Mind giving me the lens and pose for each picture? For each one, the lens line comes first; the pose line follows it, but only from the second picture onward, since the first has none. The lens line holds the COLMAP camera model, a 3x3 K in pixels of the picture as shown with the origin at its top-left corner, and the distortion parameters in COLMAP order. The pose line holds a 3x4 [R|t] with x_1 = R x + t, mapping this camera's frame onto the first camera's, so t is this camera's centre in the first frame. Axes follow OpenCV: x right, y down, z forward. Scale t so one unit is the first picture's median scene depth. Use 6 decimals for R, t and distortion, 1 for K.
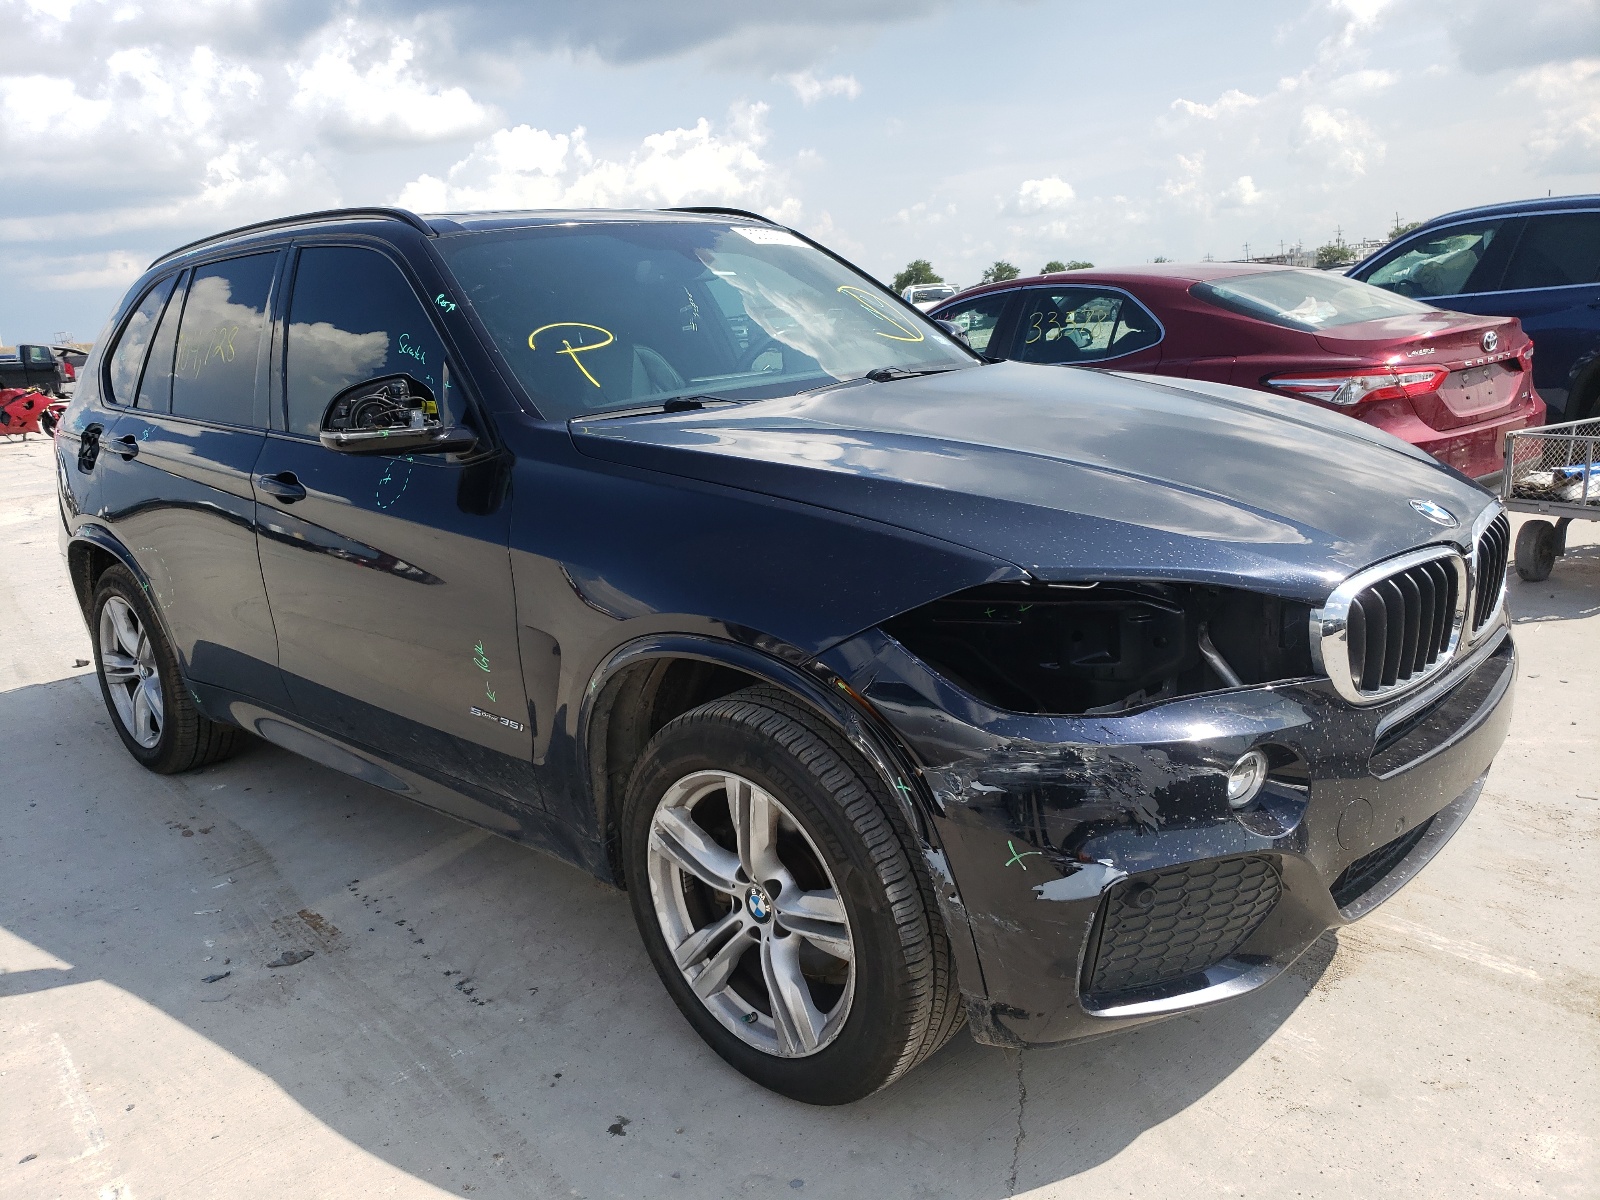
lens RADIAL K [[1263.6, 0, 800.0], [0, 1263.6, 600.0], [0, 0, 1]] dist [0.070357, 0.000296]
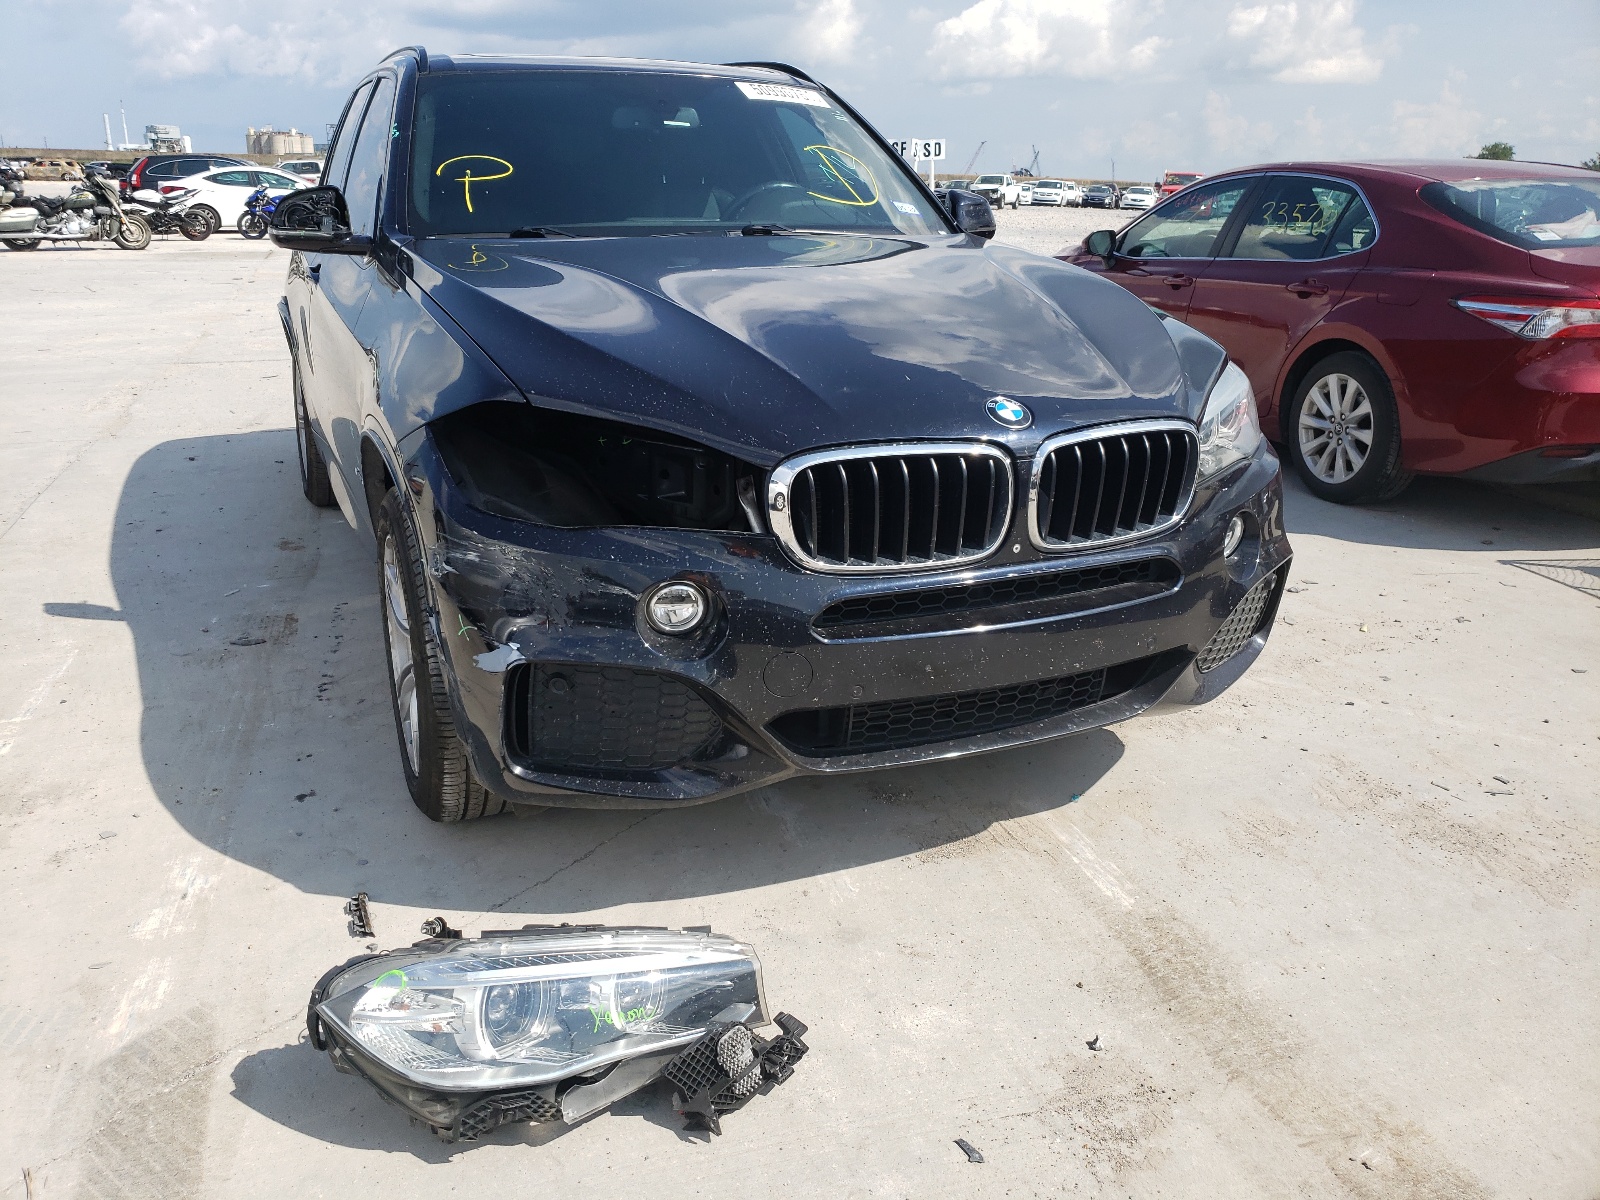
lens RADIAL K [[1263.6, 0, 800.0], [0, 1263.6, 600.0], [0, 0, 1]] dist [0.070357, 0.000296]
pose [[0.915579, 0.198996, -0.349450, 0.620641], [-0.164001, 0.978205, 0.127350, -0.020847], [0.367176, -0.059289, 0.928260, 0.002414]]
